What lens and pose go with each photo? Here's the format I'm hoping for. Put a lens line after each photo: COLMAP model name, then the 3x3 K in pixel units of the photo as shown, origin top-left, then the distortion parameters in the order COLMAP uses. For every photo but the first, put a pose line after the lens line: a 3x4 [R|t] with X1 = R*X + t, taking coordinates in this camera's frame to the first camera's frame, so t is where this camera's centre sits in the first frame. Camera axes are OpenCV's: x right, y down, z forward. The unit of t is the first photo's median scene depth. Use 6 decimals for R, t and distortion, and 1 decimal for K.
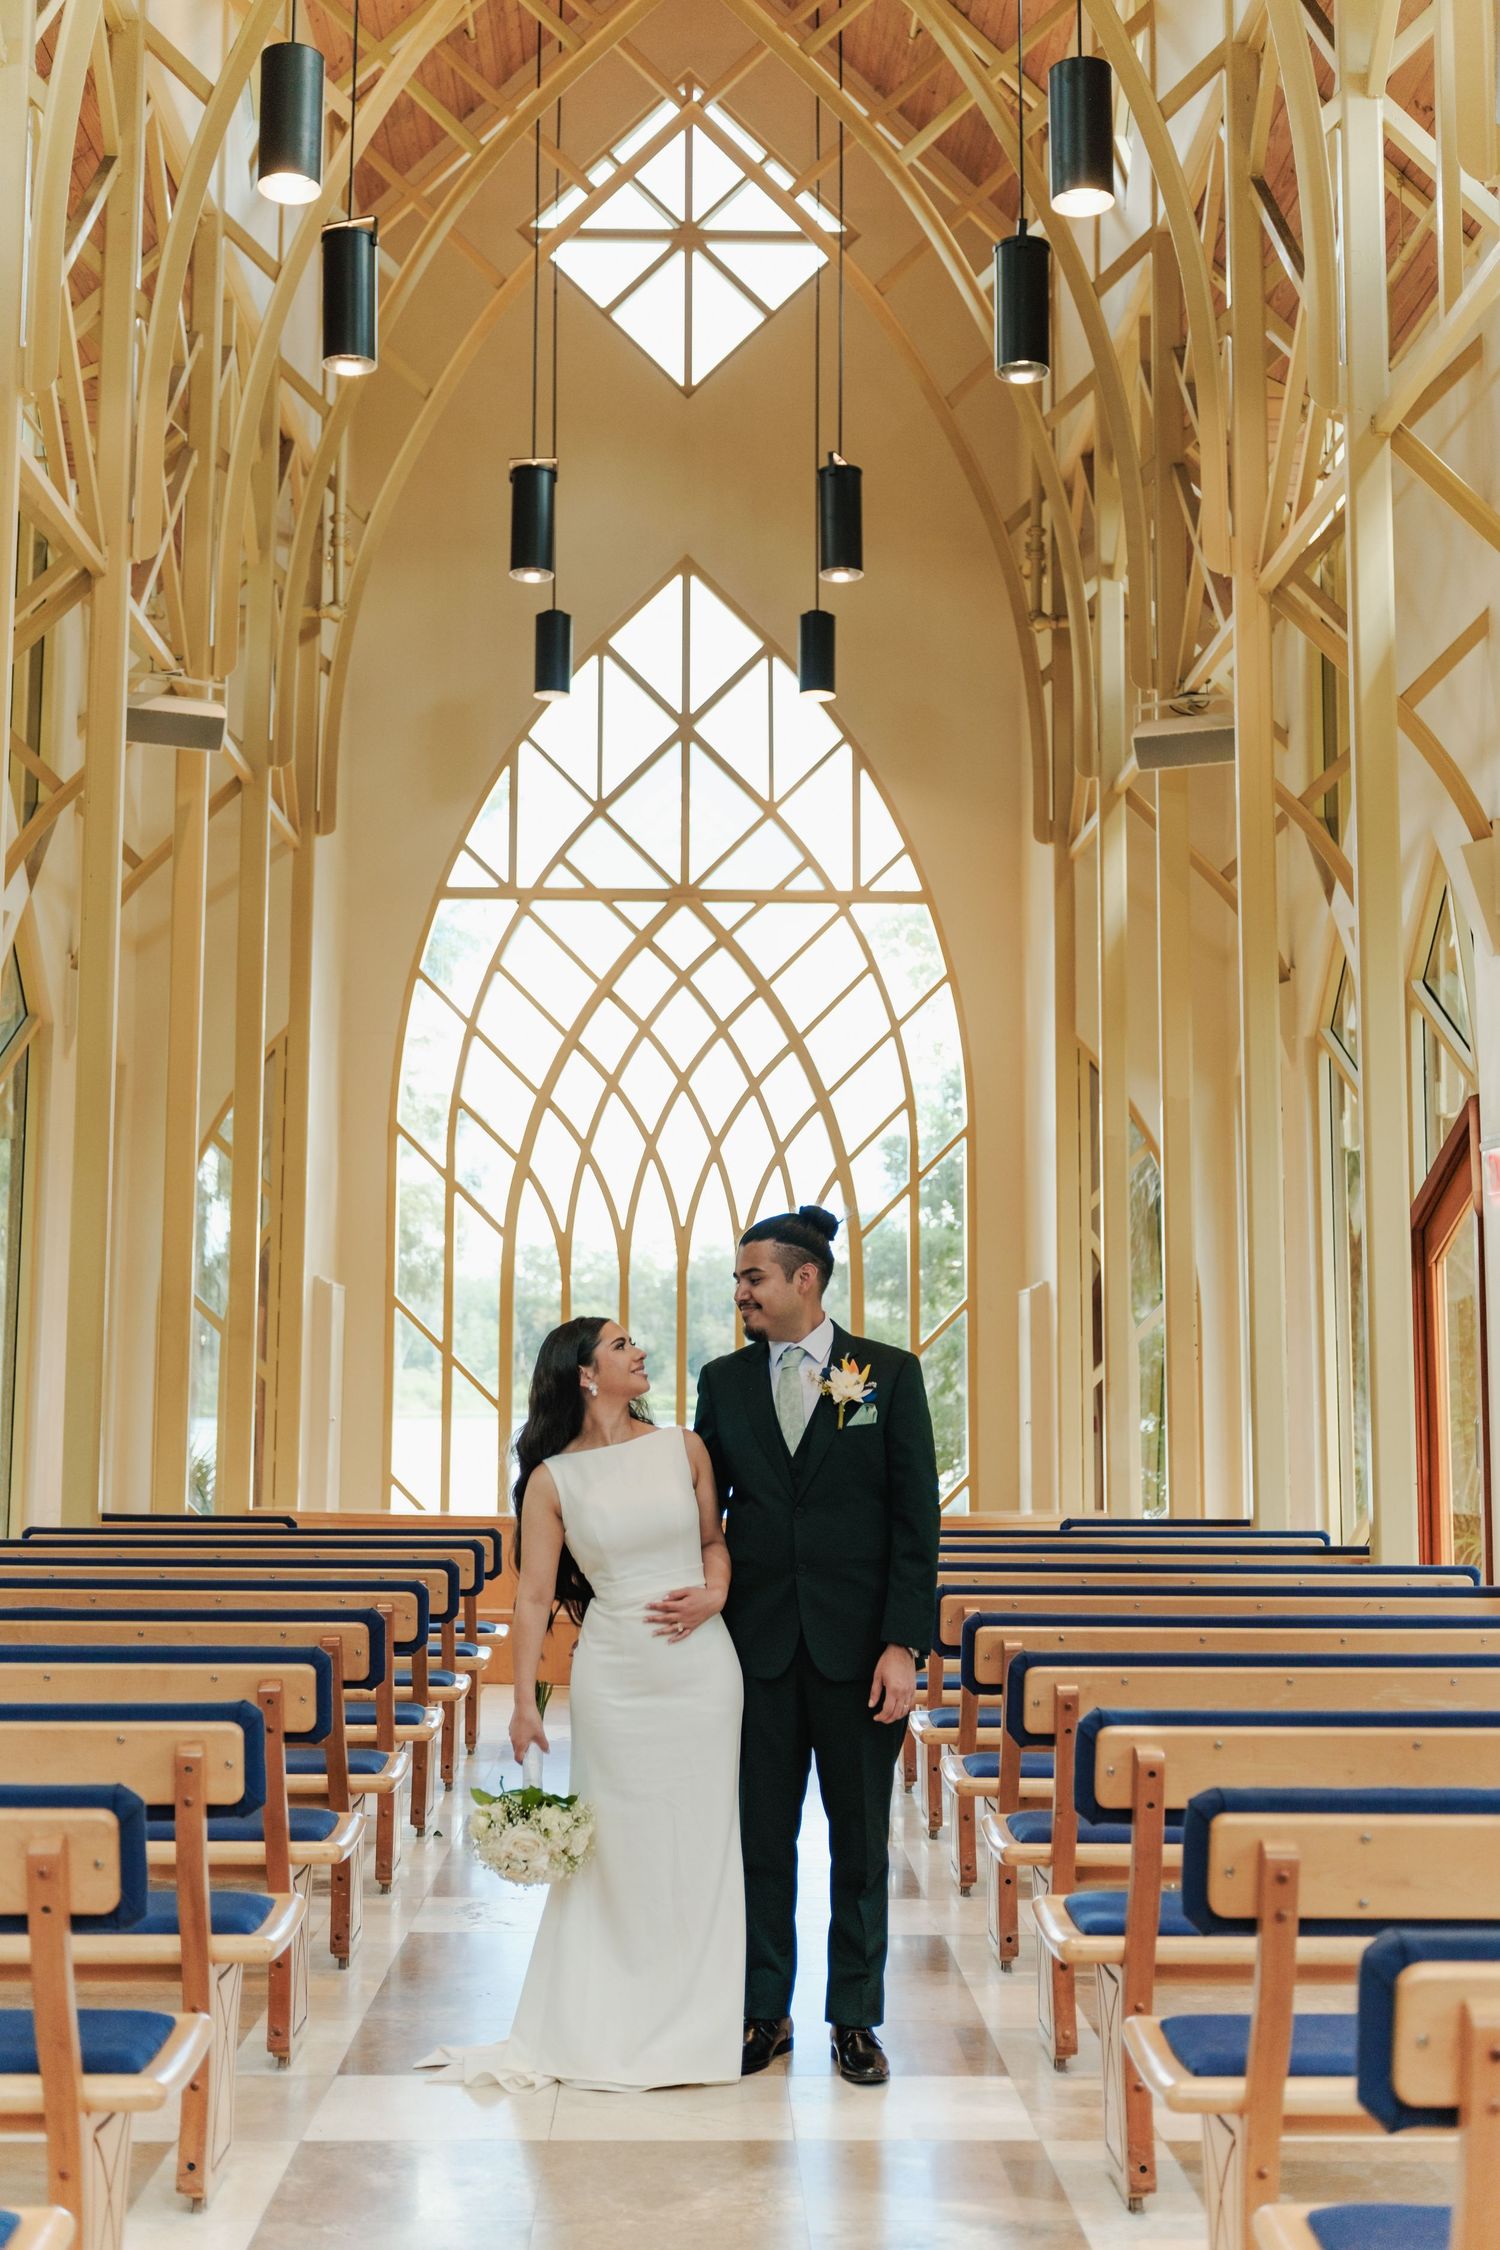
lens RADIAL K [[2468.6, 0, 756.0], [0, 2468.6, 1120.4], [0, 0, 1]] dist [-0.015091, 0.000000]
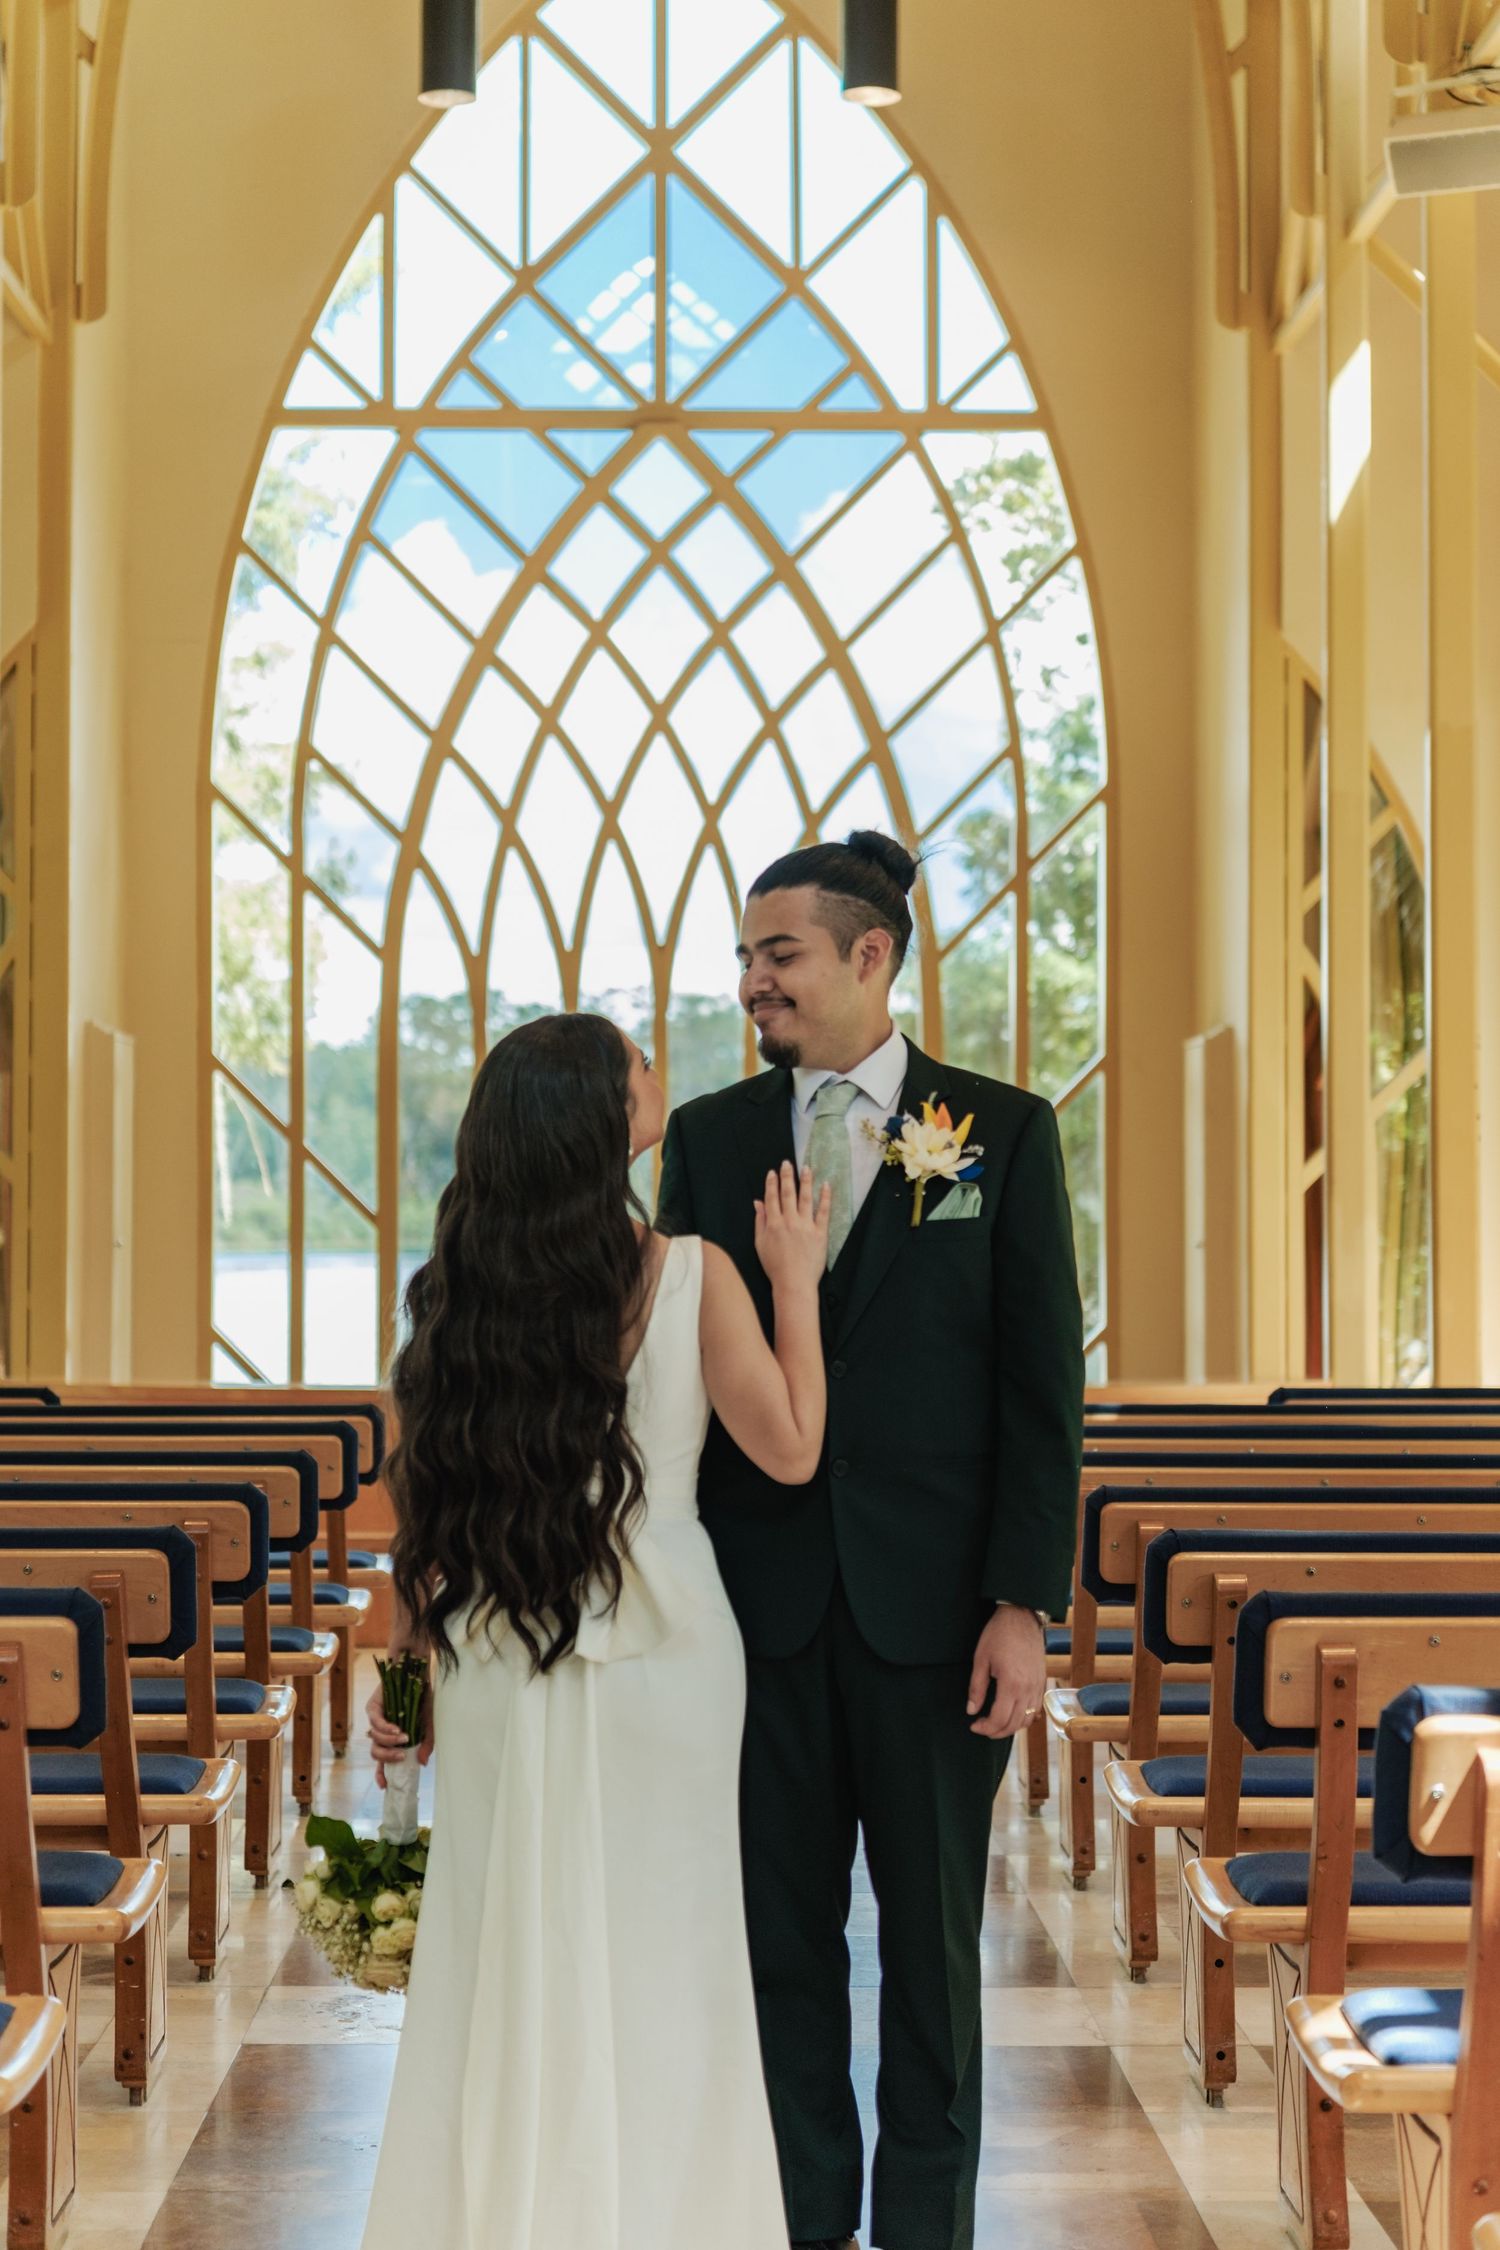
lens RADIAL K [[3721.7, 0, 750.6], [0, 3721.7, 1130.5], [0, 0, 1]] dist [-0.021206, 0.000000]
pose [[0.999989, -0.003596, -0.002949, -0.005044], [0.003838, 0.996235, 0.086604, 0.010537], [0.002626, -0.086614, 0.996238, 0.045972]]
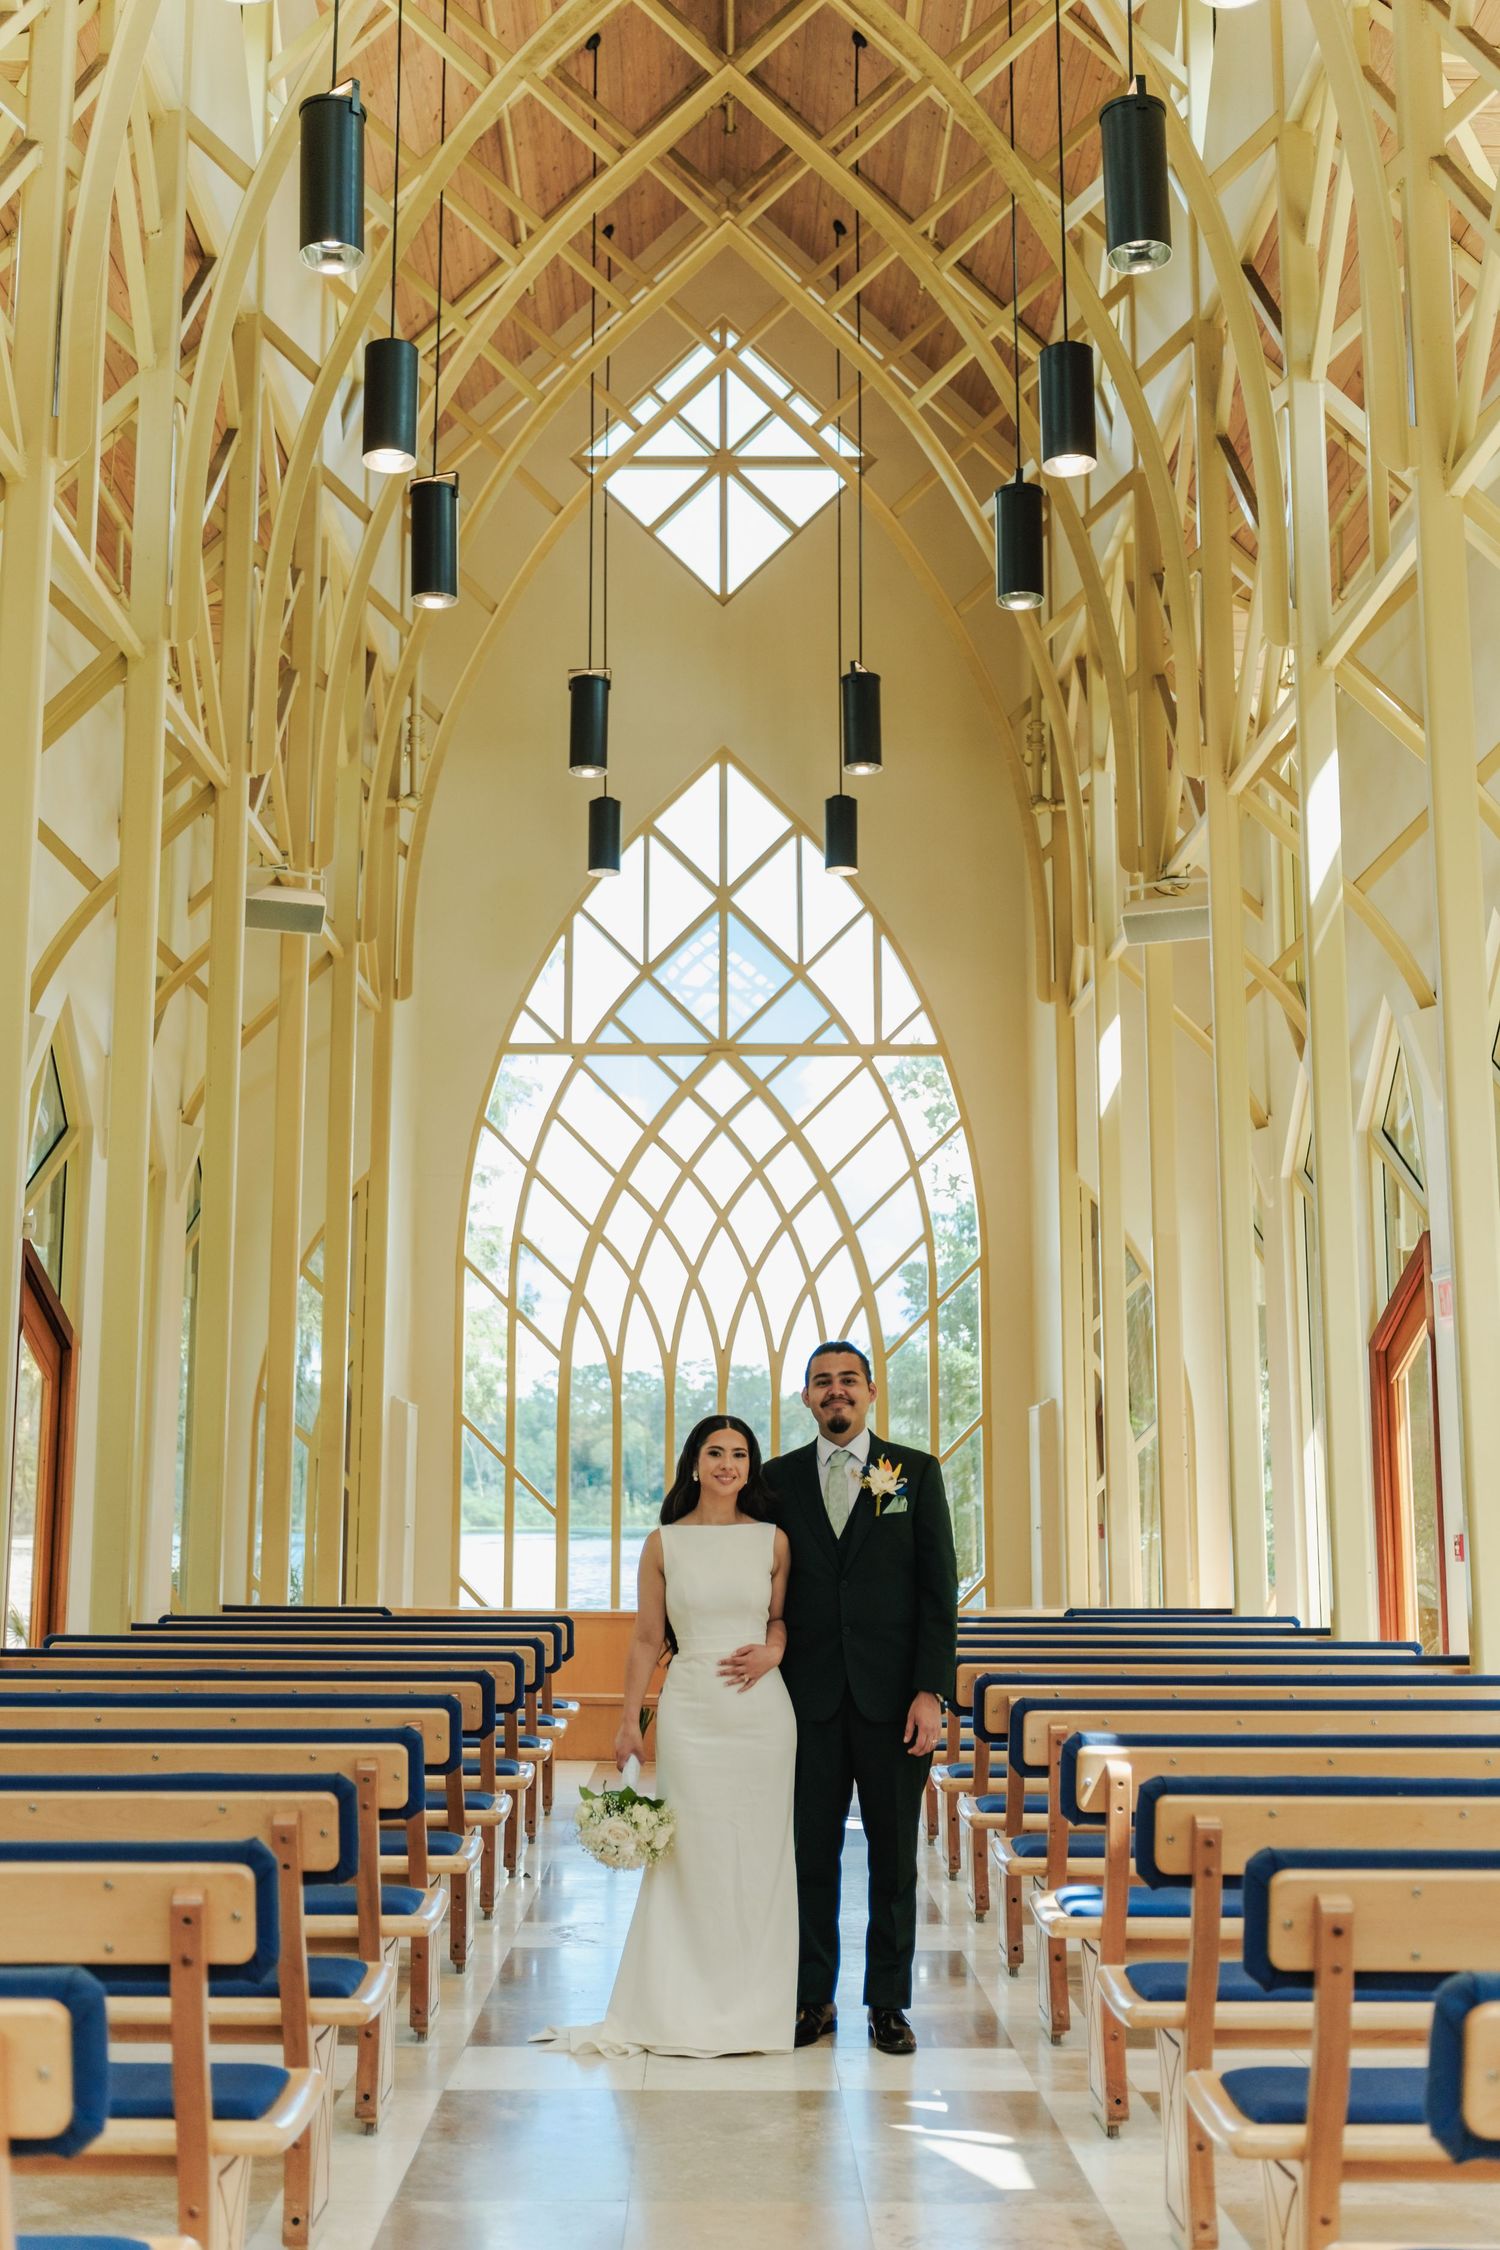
lens RADIAL K [[2359.3, 0, 737.6], [0, 2359.3, 1124.0], [0, 0, 1]] dist [-0.028334, 0.000000]
pose [[0.999813, -0.005870, -0.018438, -0.004191], [0.004911, 0.998654, -0.051636, -0.004344], [0.018716, 0.051536, 0.998496, -0.076678]]
